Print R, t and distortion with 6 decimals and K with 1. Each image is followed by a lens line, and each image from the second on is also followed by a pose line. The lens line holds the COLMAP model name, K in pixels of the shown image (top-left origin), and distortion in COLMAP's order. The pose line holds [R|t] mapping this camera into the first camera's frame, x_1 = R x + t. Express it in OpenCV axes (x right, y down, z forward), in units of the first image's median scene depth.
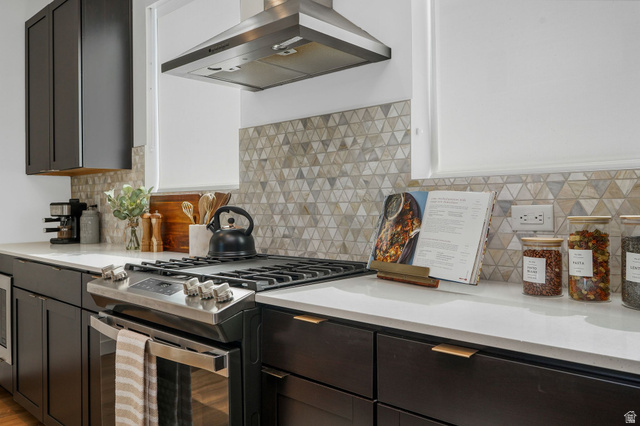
lens RADIAL K [[512.5, 0, 279.8], [0, 512.5, 202.4], [0, 0, 1]] dist [-0.006117, -0.009047]
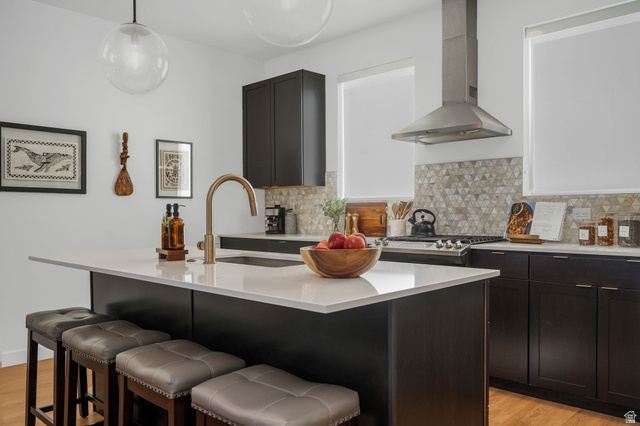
lens RADIAL K [[504.0, 0, 340.9], [0, 504.0, 223.4], [0, 0, 1]] dist [-0.017048, 0.015341]
pose [[0.998346, 0.000167, 0.057489, -0.518332], [-0.001874, 0.999559, 0.029643, 0.005986], [-0.057458, -0.029702, 0.997906, -0.859853]]
